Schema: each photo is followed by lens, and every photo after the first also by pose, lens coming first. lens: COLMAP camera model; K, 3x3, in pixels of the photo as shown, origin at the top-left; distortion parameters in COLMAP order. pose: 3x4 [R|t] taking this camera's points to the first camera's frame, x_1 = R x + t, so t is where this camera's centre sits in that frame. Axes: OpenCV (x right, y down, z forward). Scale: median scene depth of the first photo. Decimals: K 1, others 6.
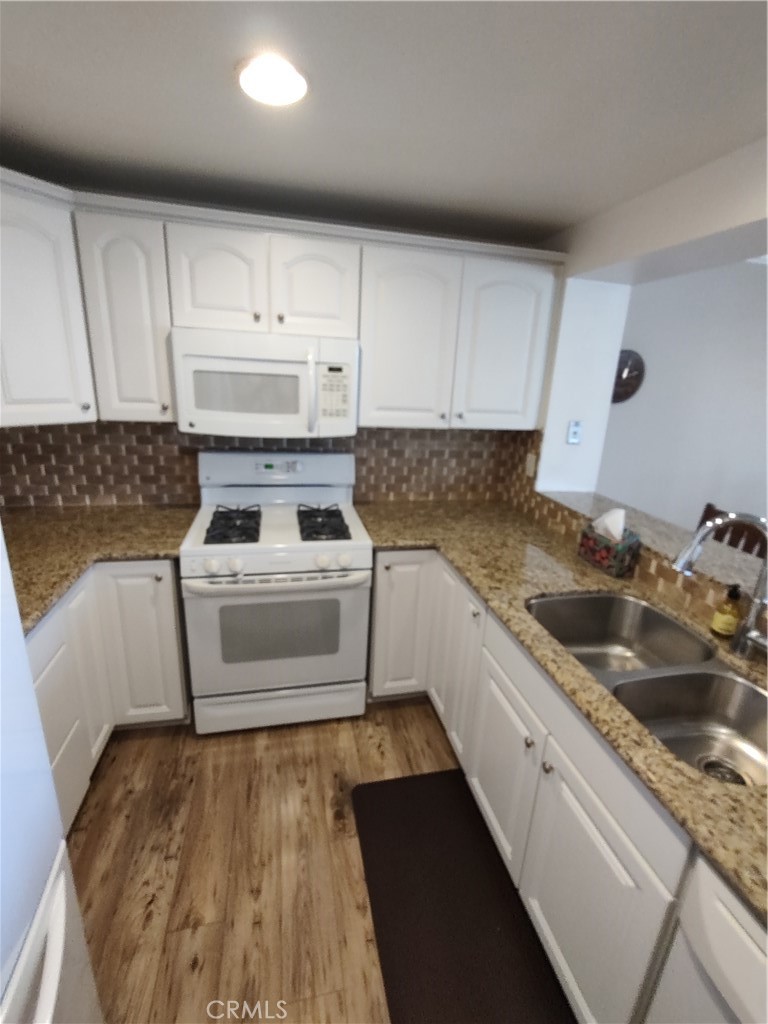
lens RADIAL K [[457.5, 0, 387.9], [0, 457.5, 508.7], [0, 0, 1]] dist [0.000472, -0.001726]
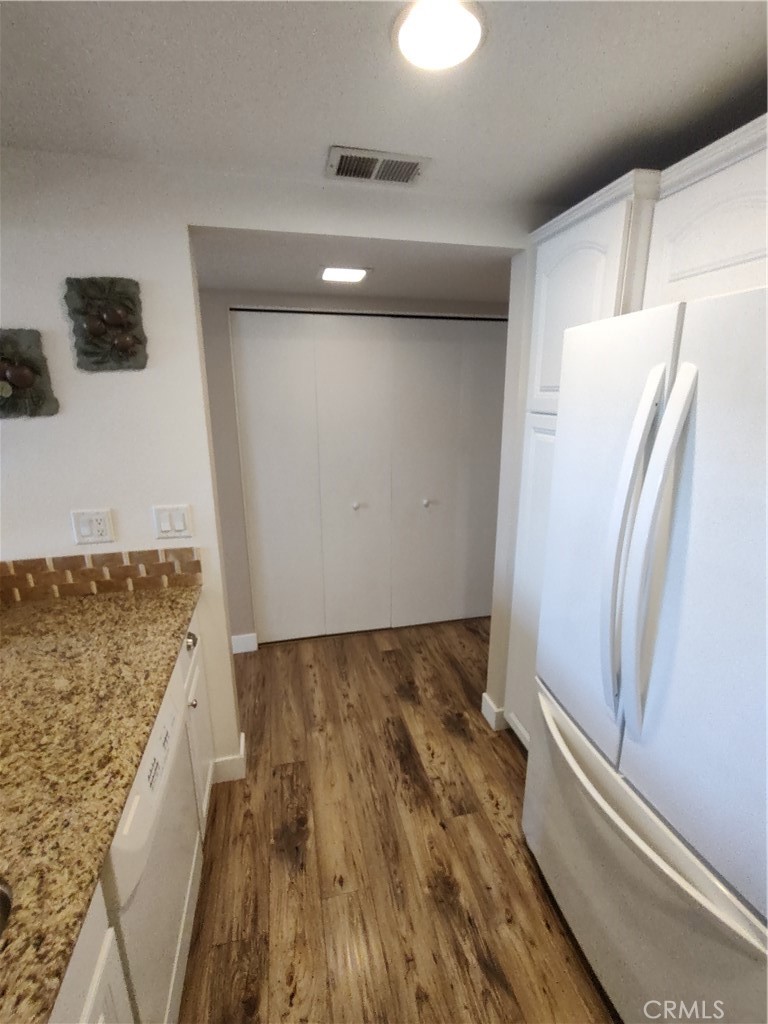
lens RADIAL K [[457.5, 0, 387.9], [0, 457.5, 508.7], [0, 0, 1]] dist [0.000472, -0.001726]
pose [[-0.998659, -0.045421, -0.024844, 0.048142], [-0.051736, 0.857751, 0.511455, -0.171211], [-0.001920, 0.512055, -0.858951, 0.587518]]
